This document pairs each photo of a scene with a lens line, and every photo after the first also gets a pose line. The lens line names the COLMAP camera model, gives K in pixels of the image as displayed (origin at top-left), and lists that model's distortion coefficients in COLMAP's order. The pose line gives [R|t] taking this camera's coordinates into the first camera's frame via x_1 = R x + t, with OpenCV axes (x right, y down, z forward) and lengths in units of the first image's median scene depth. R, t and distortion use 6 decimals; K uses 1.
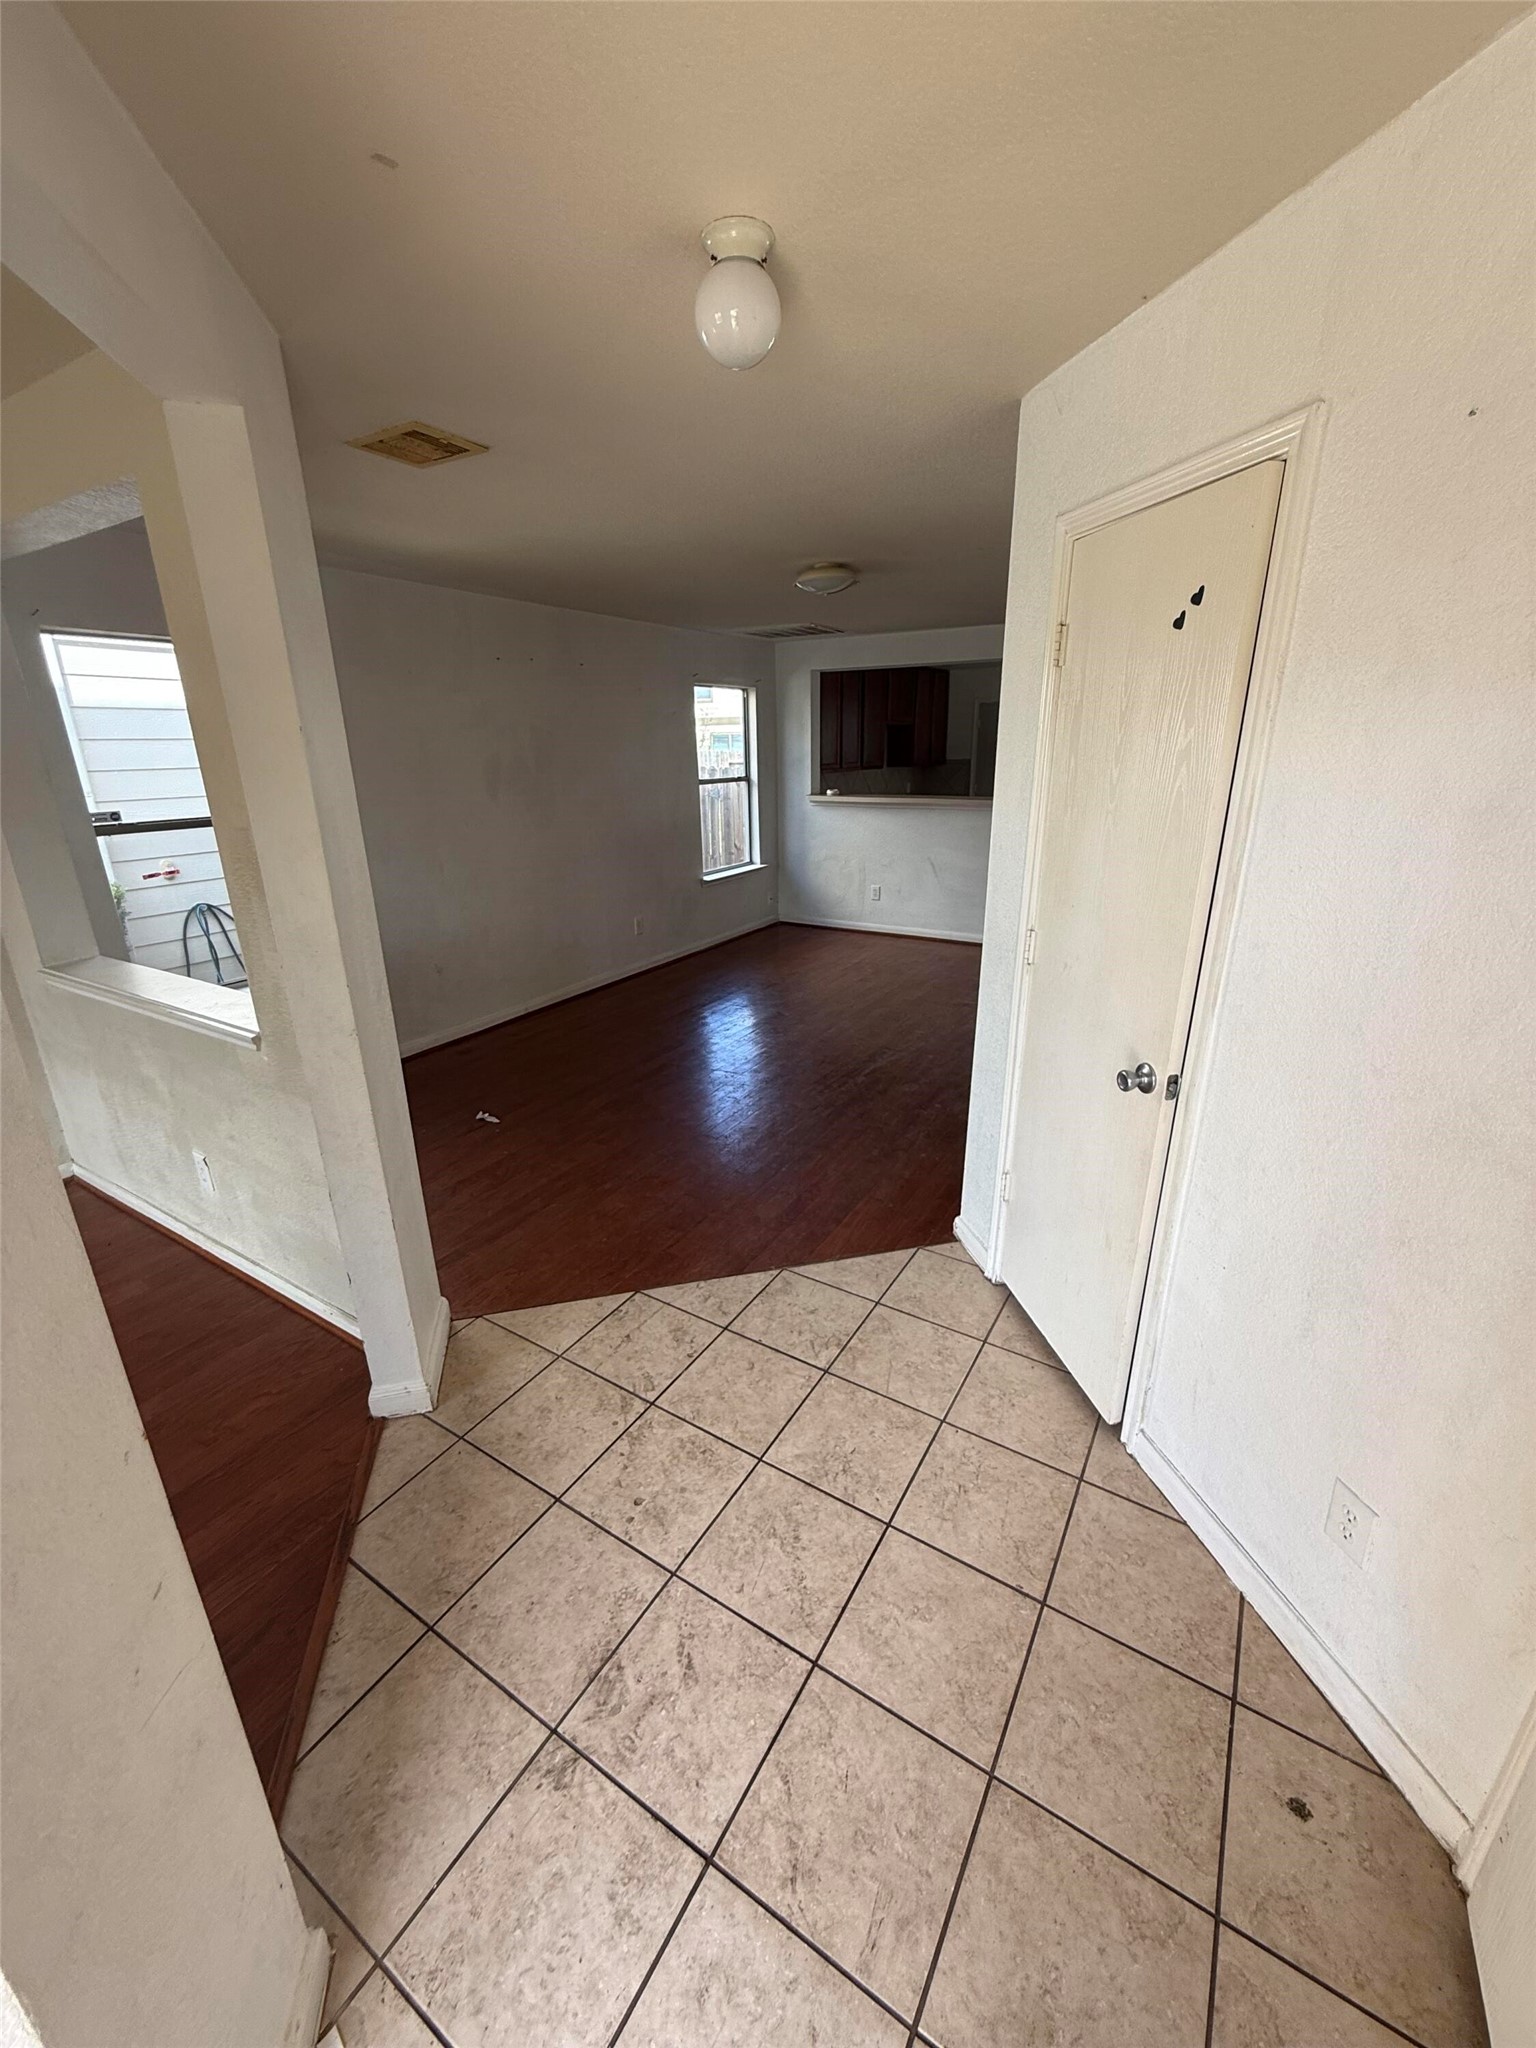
lens RADIAL K [[816.7, 0, 773.1], [0, 816.7, 1021.5], [0, 0, 1]] dist [-0.000020, -0.000052]
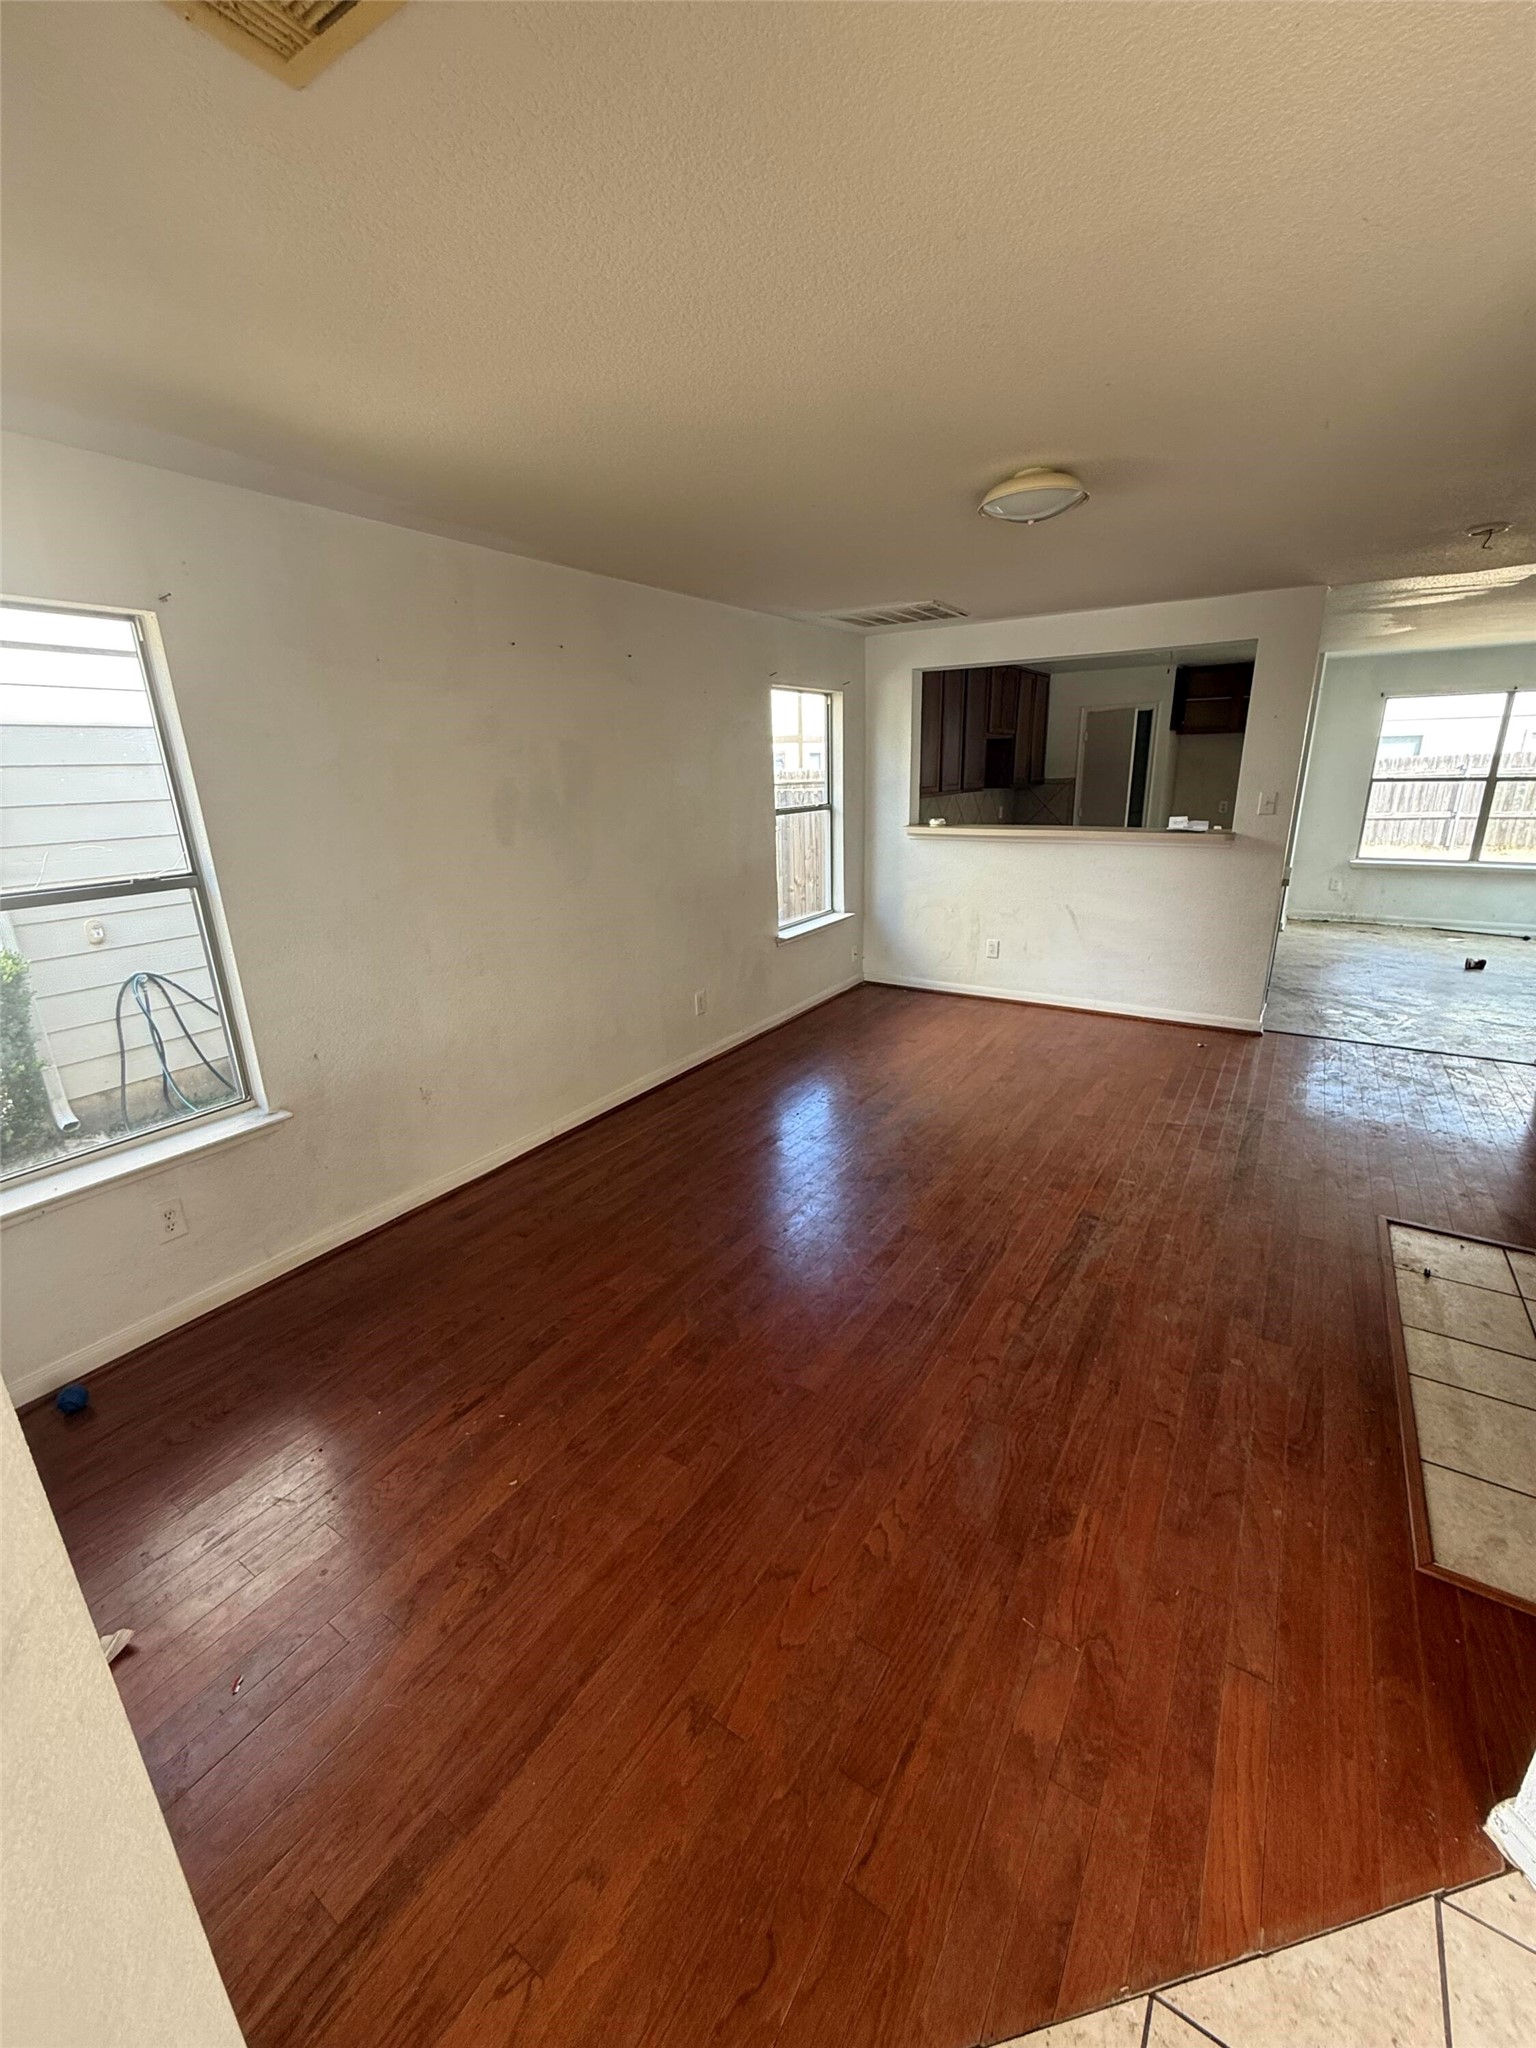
lens RADIAL K [[816.7, 0, 768.9], [0, 816.7, 1024.1], [0, 0, 1]] dist [-0.000020, -0.000052]
pose [[0.999398, 0.000767, -0.034687, -0.064356], [-0.001476, 0.999790, -0.020438, -0.070940], [0.034664, 0.020477, 0.999189, 0.214357]]
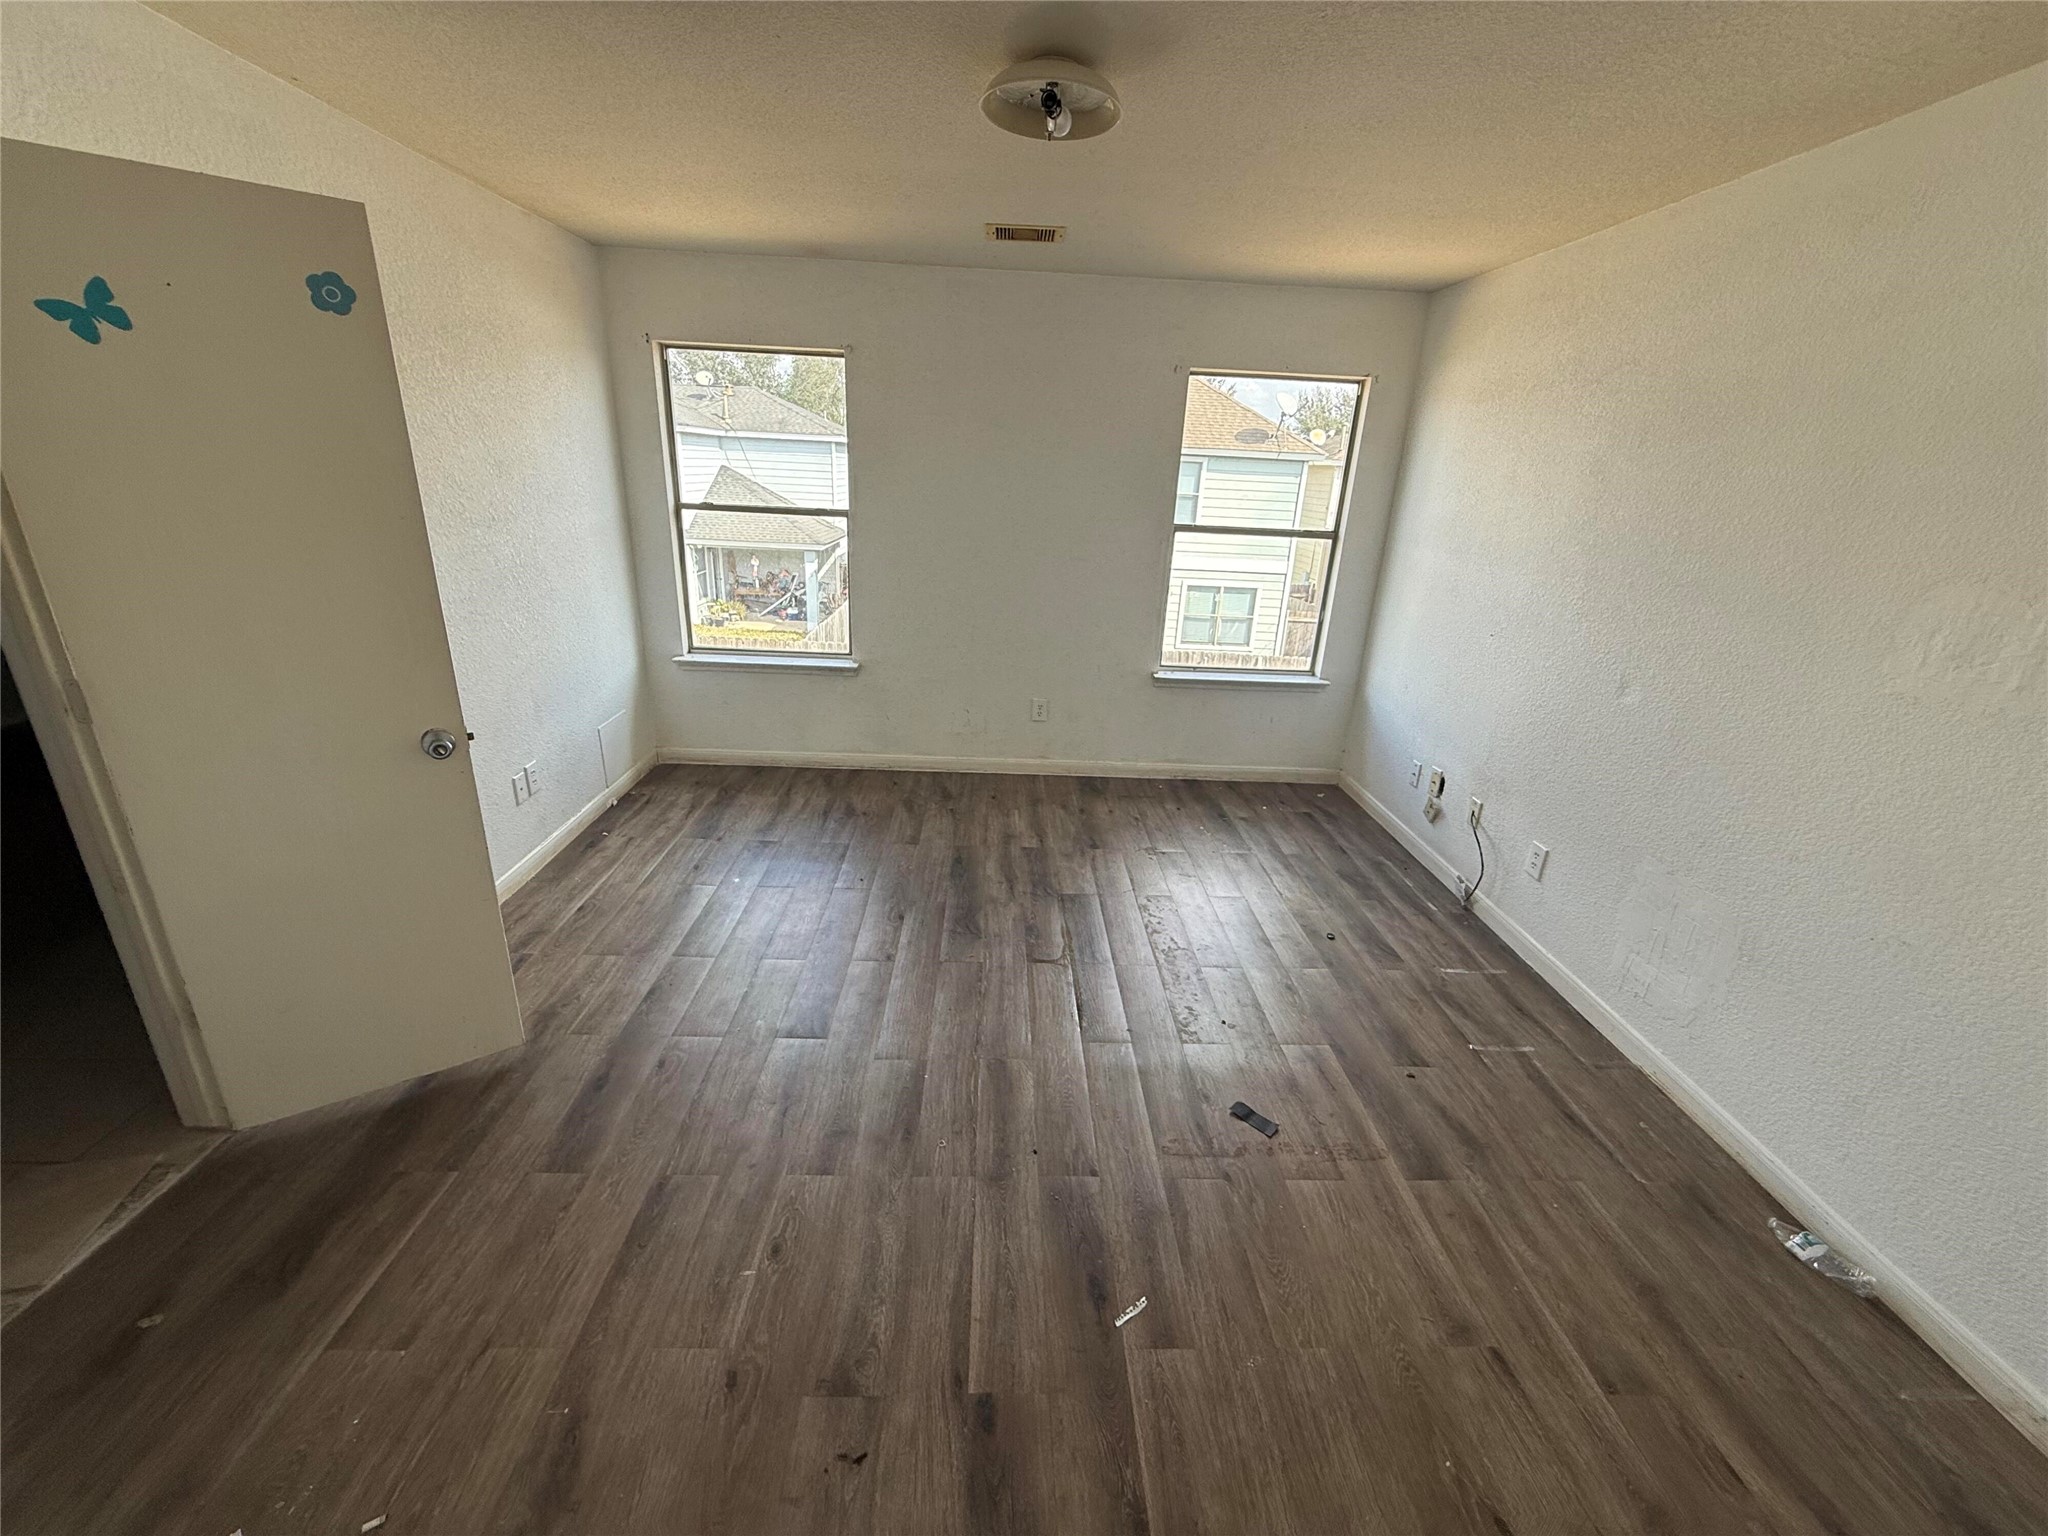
lens RADIAL K [[816.7, 0, 1018.8], [0, 816.7, 766.9], [0, 0, 1]] dist [-0.000020, -0.000052]
pose [[0.540226, 0.323671, -0.776783, 0.366648], [-0.317340, 0.933279, 0.168181, -0.169897], [0.779391, 0.155649, 0.606896, 0.494687]]
